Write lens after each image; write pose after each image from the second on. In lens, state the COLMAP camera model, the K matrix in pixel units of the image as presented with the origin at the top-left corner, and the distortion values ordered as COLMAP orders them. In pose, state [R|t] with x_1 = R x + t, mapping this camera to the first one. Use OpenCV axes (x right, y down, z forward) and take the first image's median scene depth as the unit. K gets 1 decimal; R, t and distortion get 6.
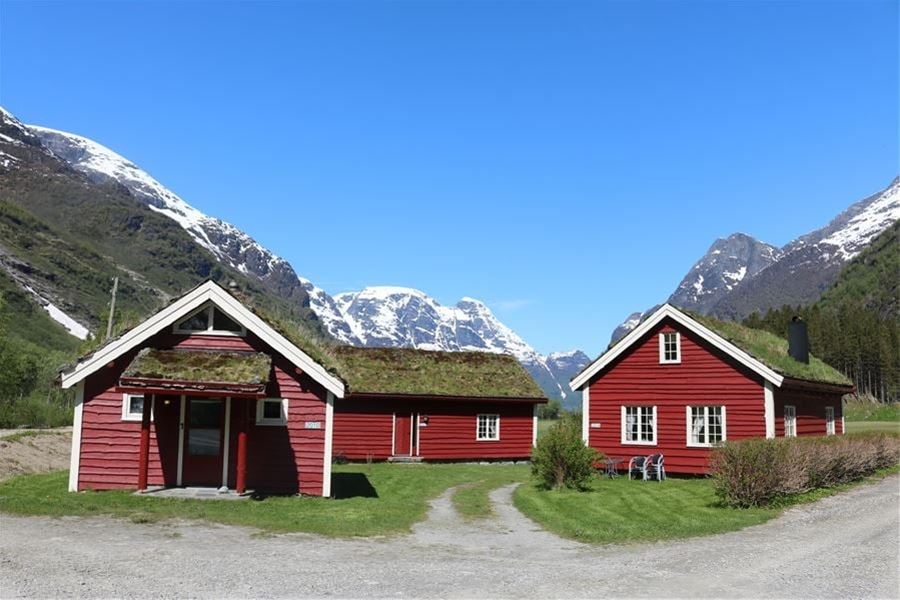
lens RADIAL K [[750.8, 0, 450.0], [0, 750.8, 300.0], [0, 0, 1]] dist [-0.158636, 0.129902]
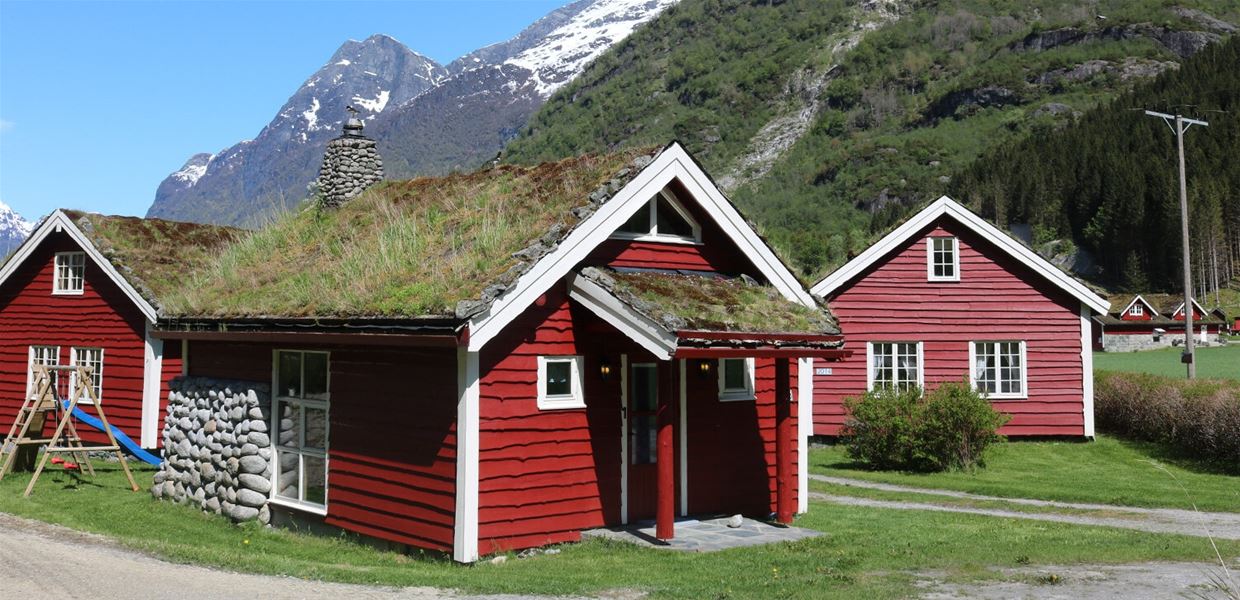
lens RADIAL K [[1271.2, 0, 609.4], [0, 1271.2, 152.7], [0, 0, 1]] dist [-0.123948, 0.026993]
pose [[0.841586, 0.060794, 0.536691, -0.585247], [-0.068417, 0.997640, -0.005724, -0.007260], [-0.535773, -0.031902, 0.843759, 0.156268]]
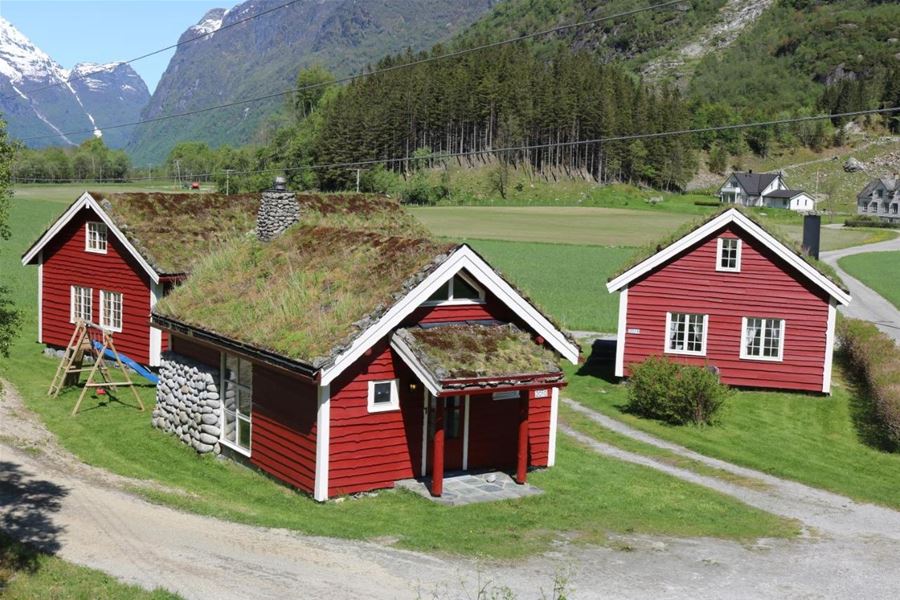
lens RADIAL K [[1151.0, 0, 450.0], [0, 1151.0, 300.0], [0, 0, 1]] dist [-0.083173, 0.079272]
pose [[0.898347, -0.031764, 0.438136, -0.622470], [-0.087123, 0.964687, 0.248574, -0.198778], [-0.430560, -0.261478, 0.863856, -0.108327]]
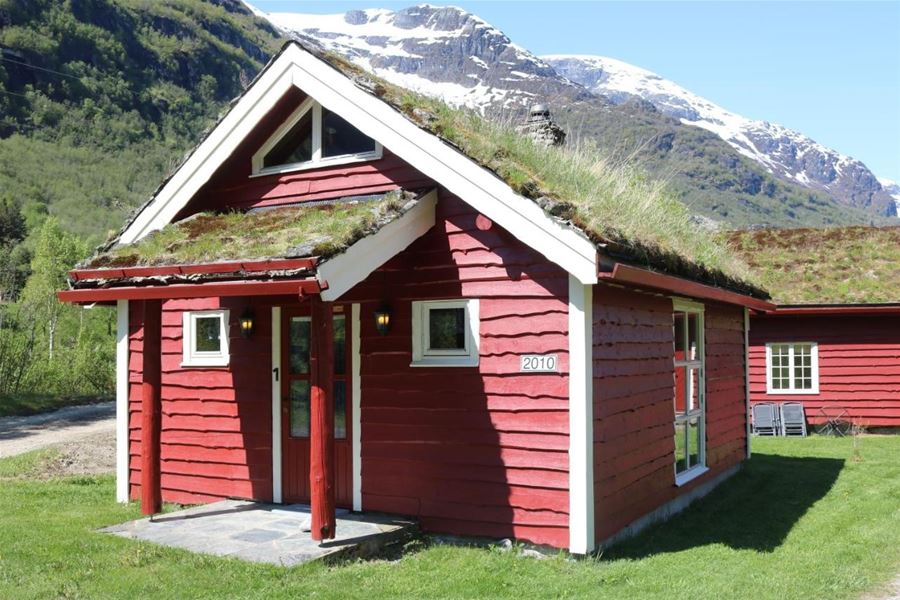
lens RADIAL K [[894.8, 0, 450.0], [0, 894.8, 300.0], [0, 0, 1]] dist [-0.150591, 0.218285]
pose [[0.782020, -0.064472, -0.619910, 0.044124], [0.116752, 0.992182, 0.044095, 0.075894], [0.612220, -0.106859, 0.783433, 0.423310]]
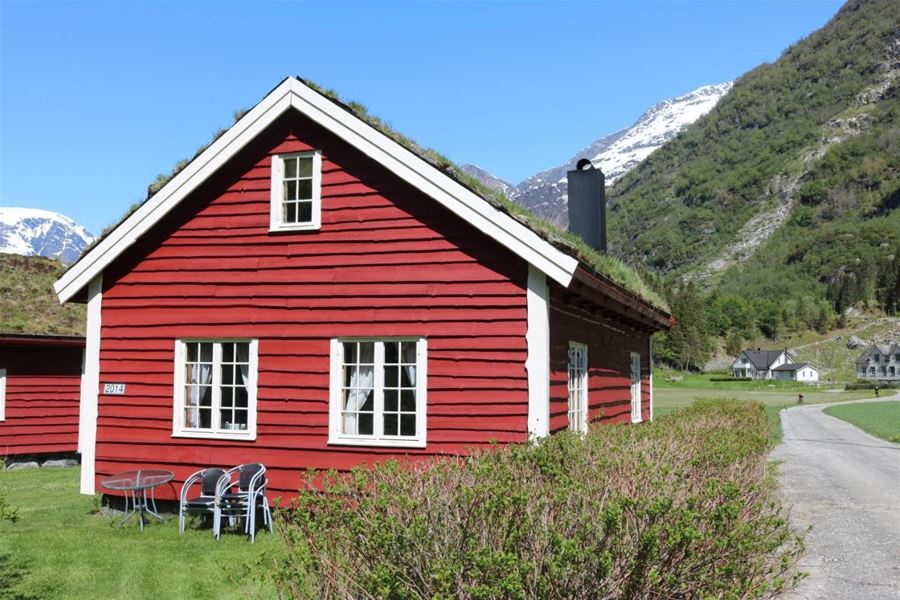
lens RADIAL K [[925.2, 0, 450.0], [0, 925.2, 300.0], [0, 0, 1]] dist [-0.133703, 0.141211]
pose [[0.935852, 0.019301, 0.351865, 0.192477], [-0.043086, 0.997275, 0.059891, 0.084337], [-0.349750, -0.071210, 0.934133, 0.486652]]
